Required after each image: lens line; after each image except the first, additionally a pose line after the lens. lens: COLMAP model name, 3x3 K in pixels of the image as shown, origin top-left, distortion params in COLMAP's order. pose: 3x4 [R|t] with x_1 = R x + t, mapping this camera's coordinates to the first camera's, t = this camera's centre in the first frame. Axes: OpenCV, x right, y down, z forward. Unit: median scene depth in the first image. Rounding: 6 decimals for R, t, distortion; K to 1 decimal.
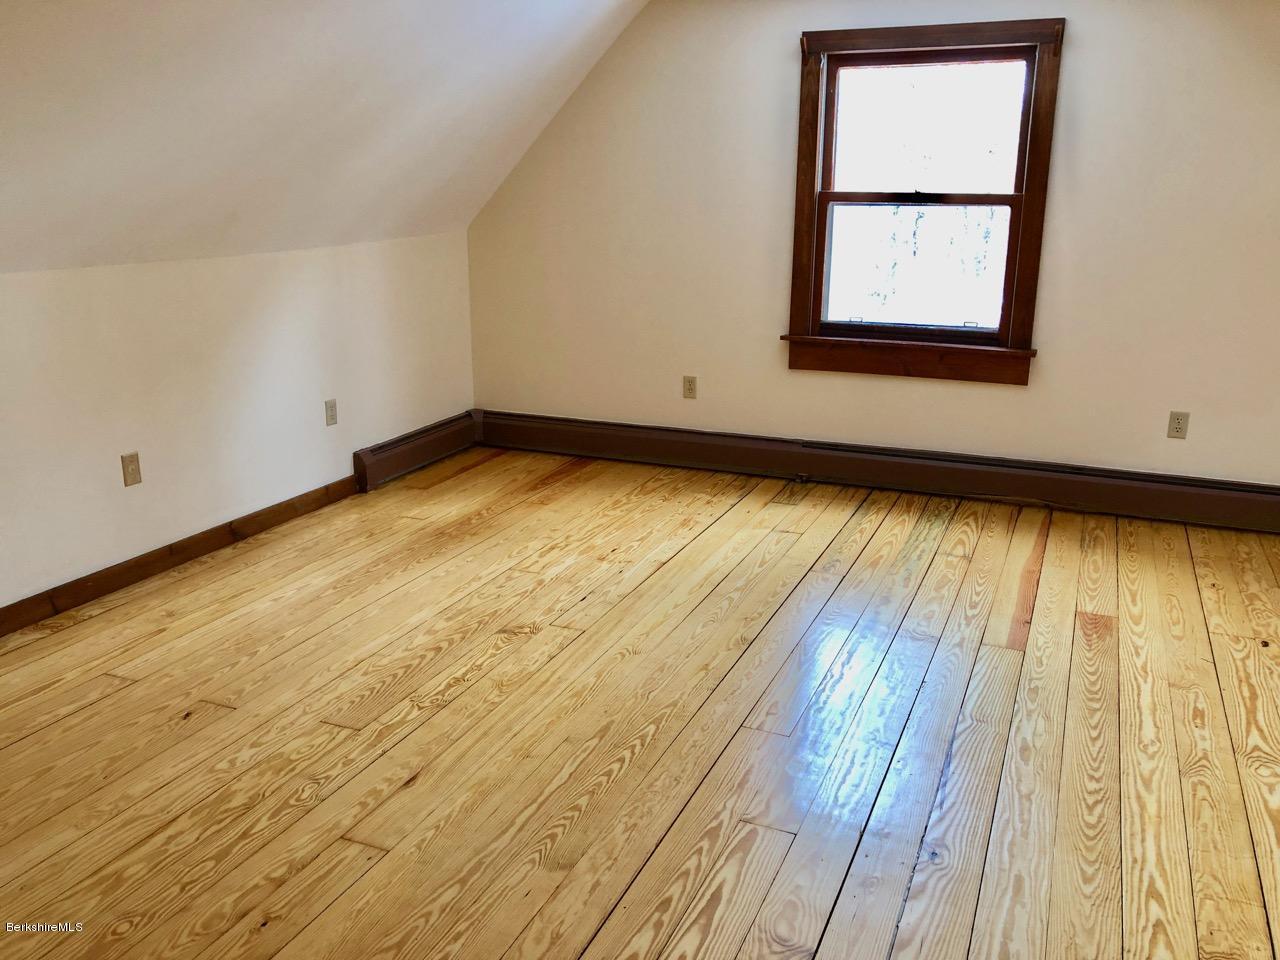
lens RADIAL K [[1063.7, 0, 639.4], [0, 1063.7, 483.4], [0, 0, 1]] dist [0.037878, -0.030587]
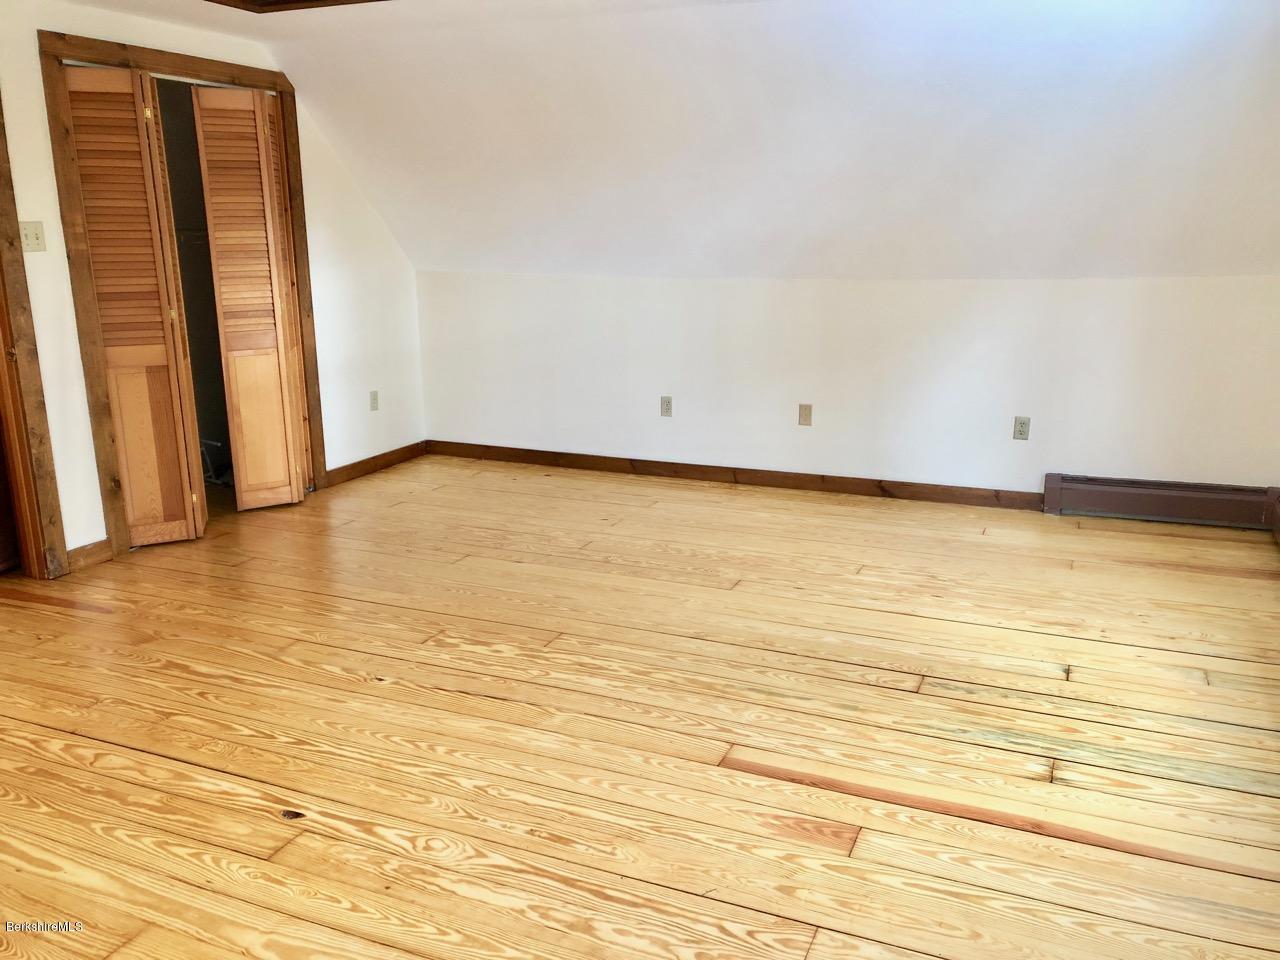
lens RADIAL K [[1063.7, 0, 639.5], [0, 1063.7, 482.8], [0, 0, 1]] dist [0.037878, -0.030587]
pose [[-0.016261, 0.237528, -0.971245, 0.916537], [-0.258411, 0.937373, 0.233571, -0.194330], [0.965898, 0.254778, 0.046137, 0.673788]]
